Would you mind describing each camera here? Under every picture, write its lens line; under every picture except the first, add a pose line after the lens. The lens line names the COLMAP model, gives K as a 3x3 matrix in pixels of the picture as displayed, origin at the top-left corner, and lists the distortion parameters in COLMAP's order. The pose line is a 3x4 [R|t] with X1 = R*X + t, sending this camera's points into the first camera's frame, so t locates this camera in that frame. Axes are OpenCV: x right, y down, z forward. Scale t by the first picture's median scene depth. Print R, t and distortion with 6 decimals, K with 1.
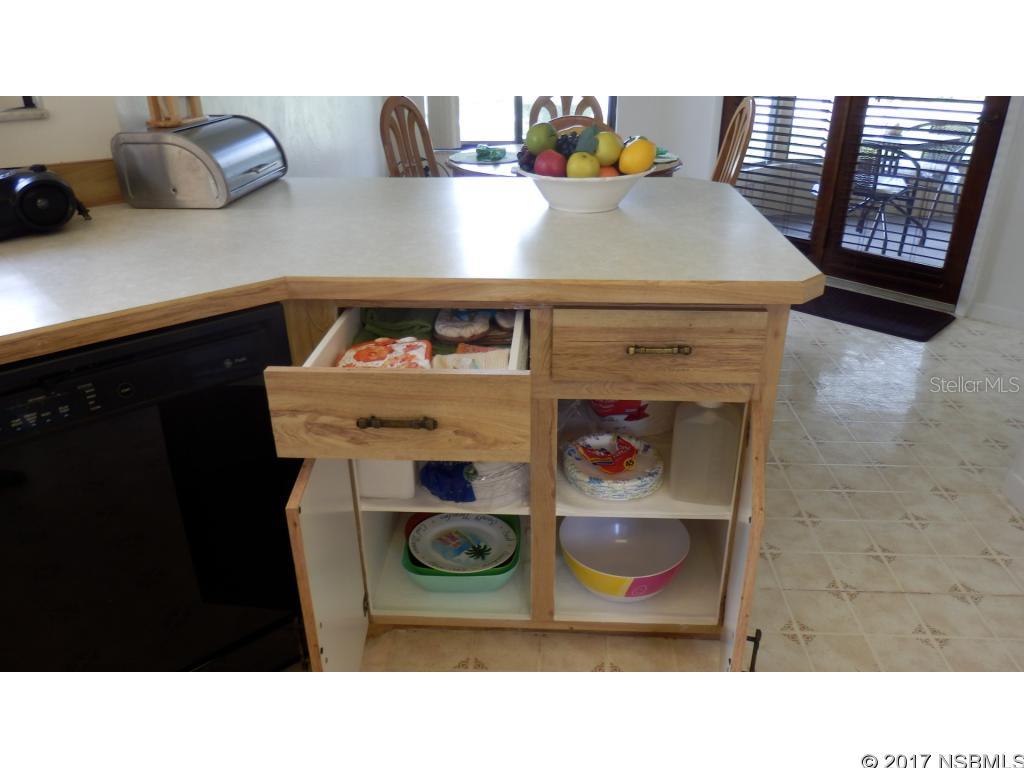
lens RADIAL K [[766.5, 0, 515.9], [0, 766.5, 371.3], [0, 0, 1]] dist [-0.007156, 0.000235]
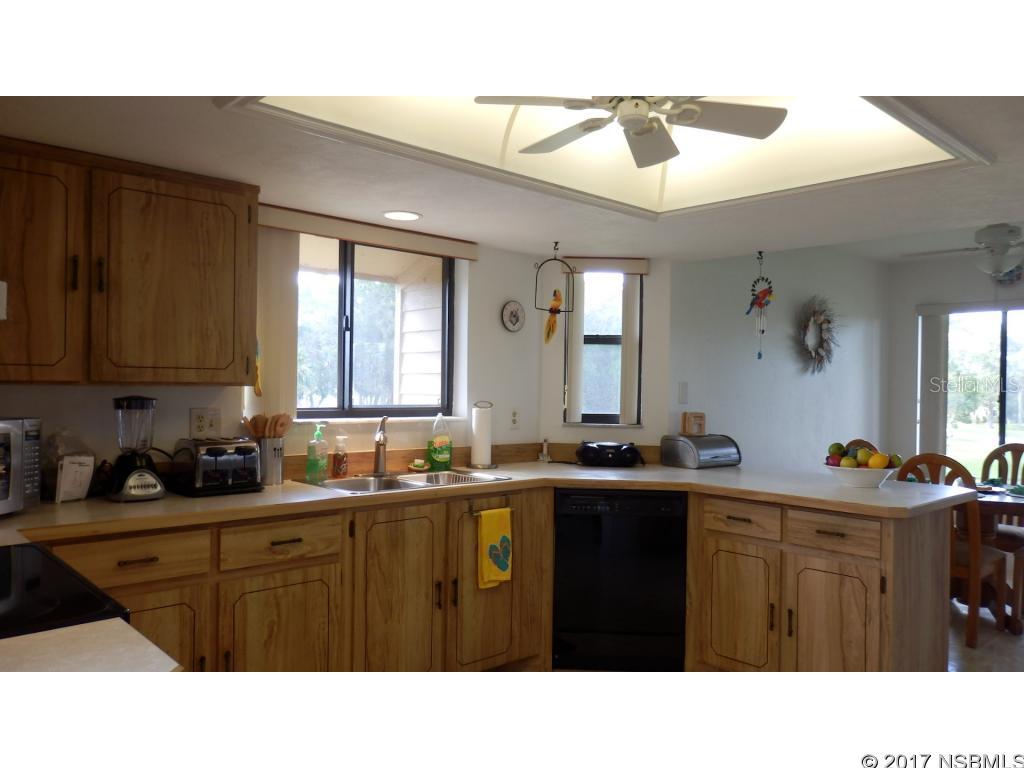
lens RADIAL K [[766.5, 0, 515.9], [0, 766.5, 371.3], [0, 0, 1]] dist [-0.007156, 0.000235]
pose [[0.701878, -0.000615, -0.712297, 1.006283], [-0.319834, 0.893251, -0.315927, 0.486959], [0.636454, 0.449559, 0.626756, -1.058904]]
